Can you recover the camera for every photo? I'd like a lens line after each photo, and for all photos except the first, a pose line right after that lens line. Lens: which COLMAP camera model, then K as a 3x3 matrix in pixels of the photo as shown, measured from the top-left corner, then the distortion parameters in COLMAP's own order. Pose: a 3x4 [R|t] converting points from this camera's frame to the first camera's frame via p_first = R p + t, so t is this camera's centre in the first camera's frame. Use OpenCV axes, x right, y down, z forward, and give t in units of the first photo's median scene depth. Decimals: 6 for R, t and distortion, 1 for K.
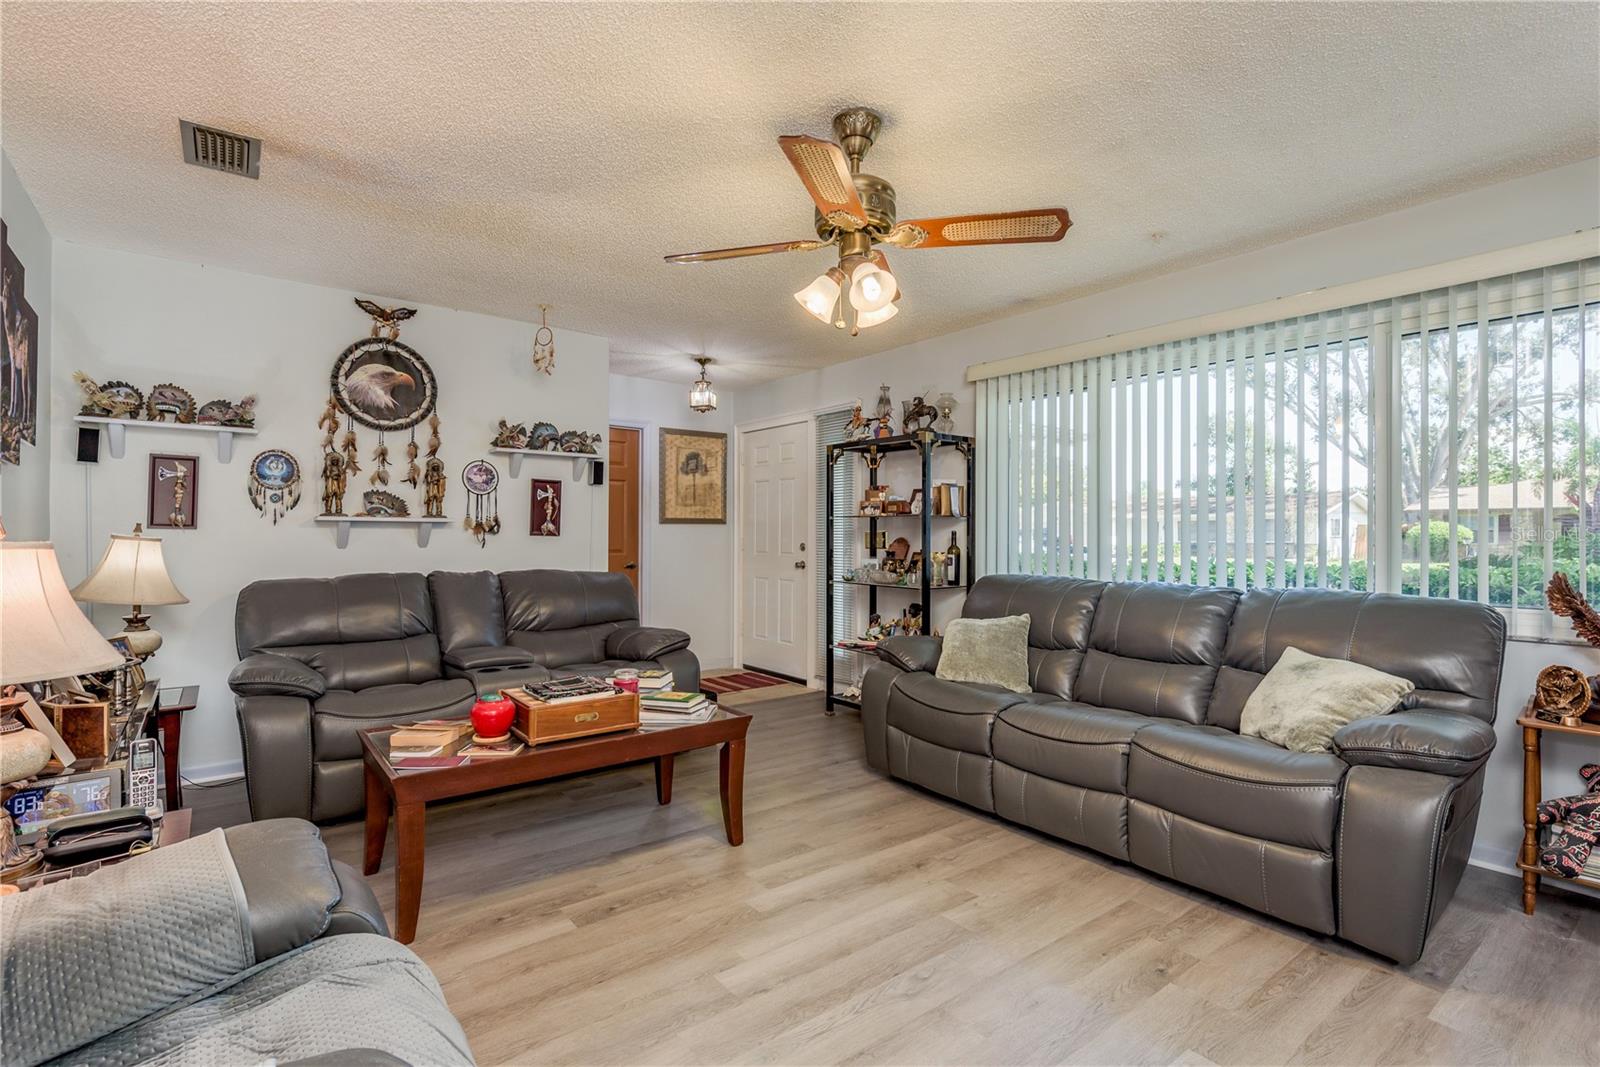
lens RADIAL K [[757.9, 0, 794.4], [0, 757.9, 533.7], [0, 0, 1]] dist [0.017700, -0.004648]
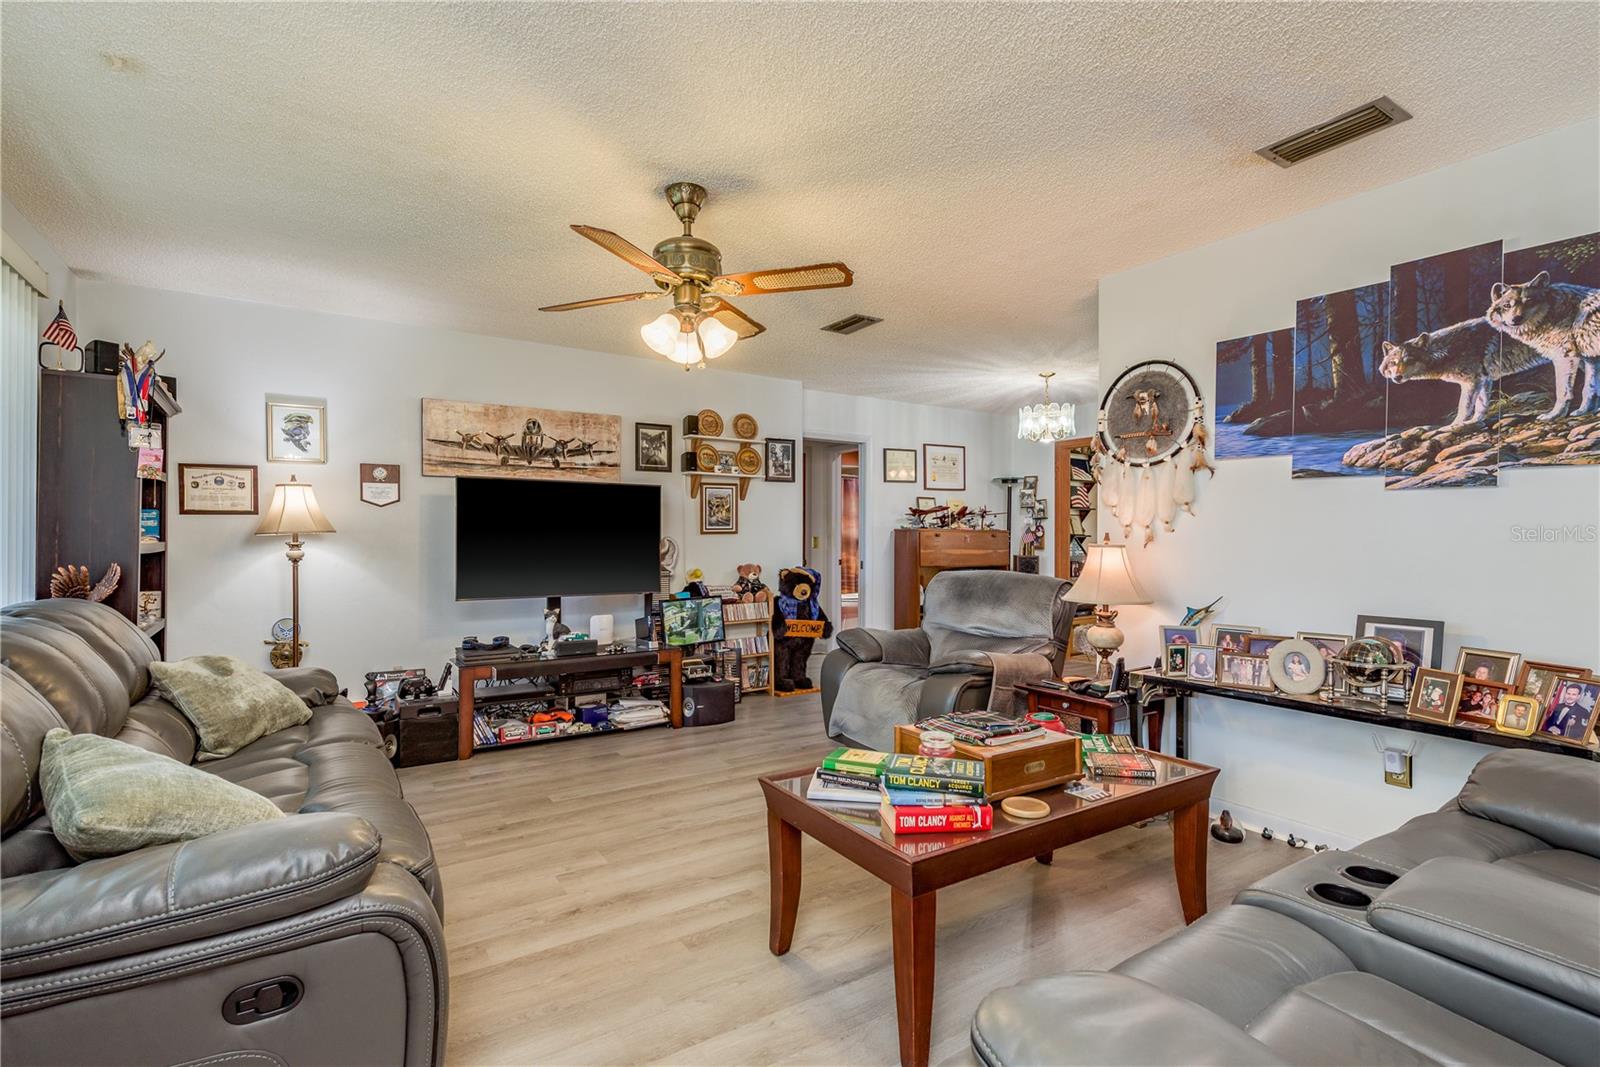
lens RADIAL K [[757.9, 0, 804.2], [0, 757.9, 535.8], [0, 0, 1]] dist [0.017700, -0.004648]
pose [[-0.997347, -0.007440, 0.072411, -0.107551], [-0.007764, 0.999961, -0.004204, 0.001481], [-0.072377, -0.004755, -0.997366, 1.232414]]
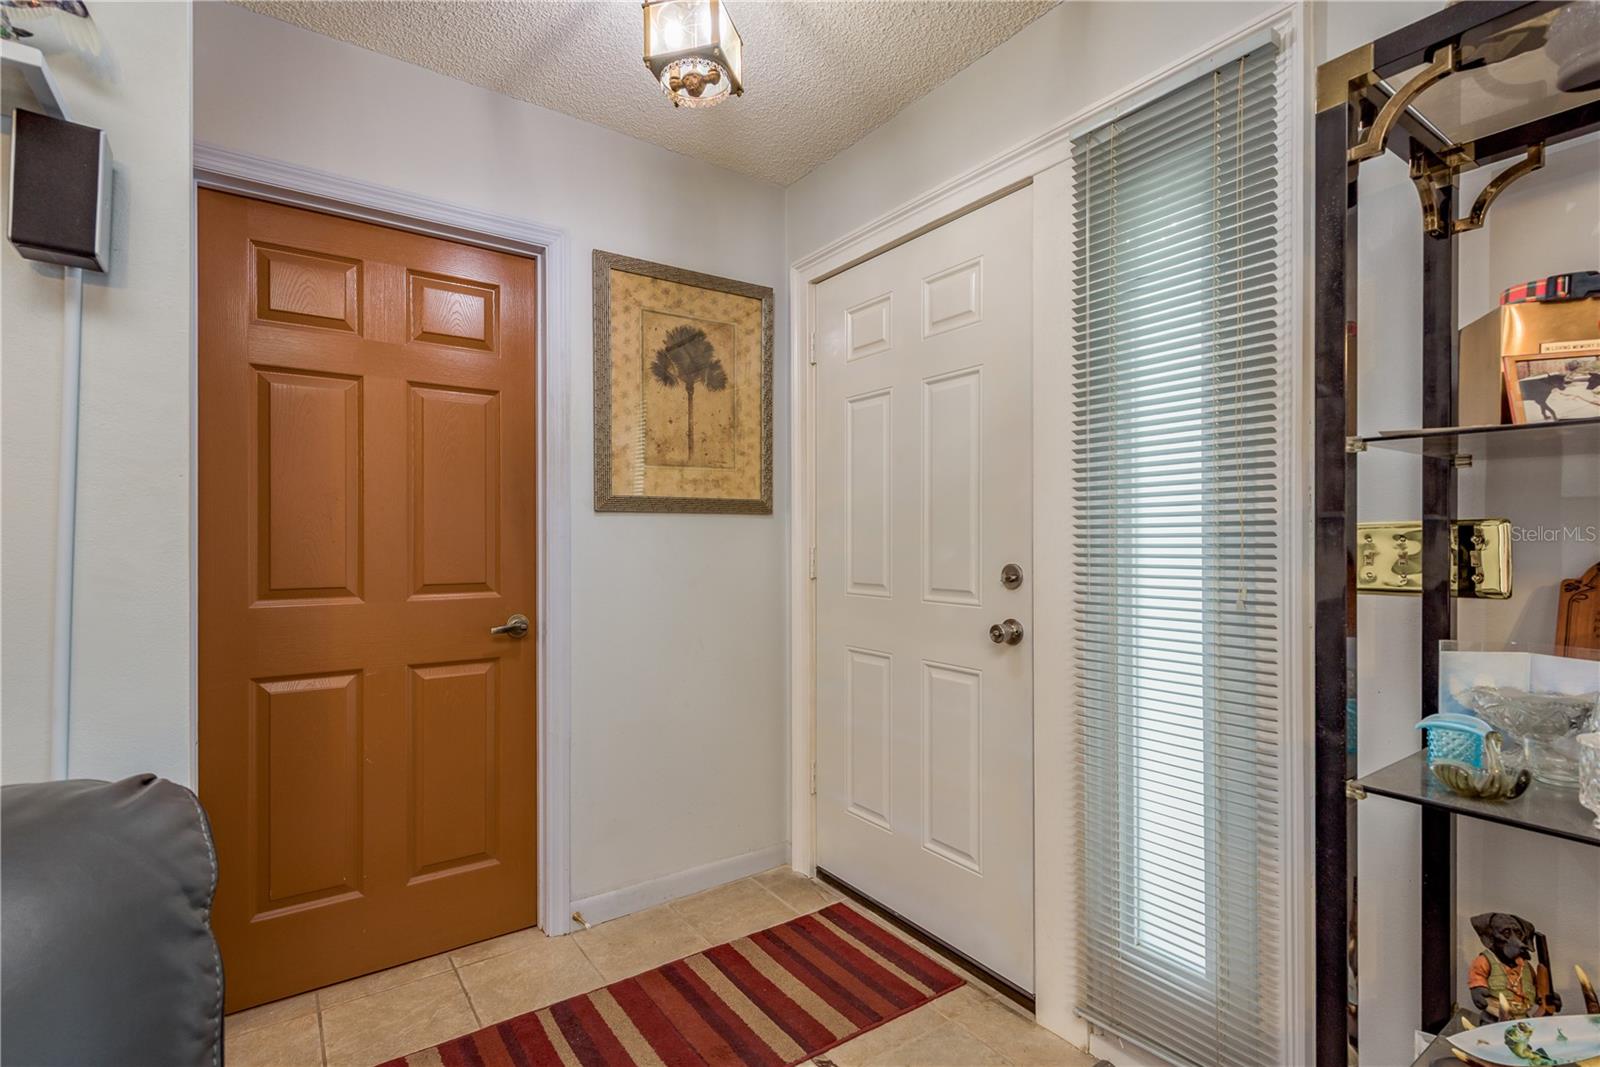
lens RADIAL K [[757.9, 0, 798.8], [0, 757.9, 538.3], [0, 0, 1]] dist [0.017700, -0.004648]
pose [[0.999185, -0.004379, -0.040124, -0.095217], [0.004366, 0.999990, -0.000409, 0.000798], [0.040125, 0.000233, 0.999195, 0.958315]]
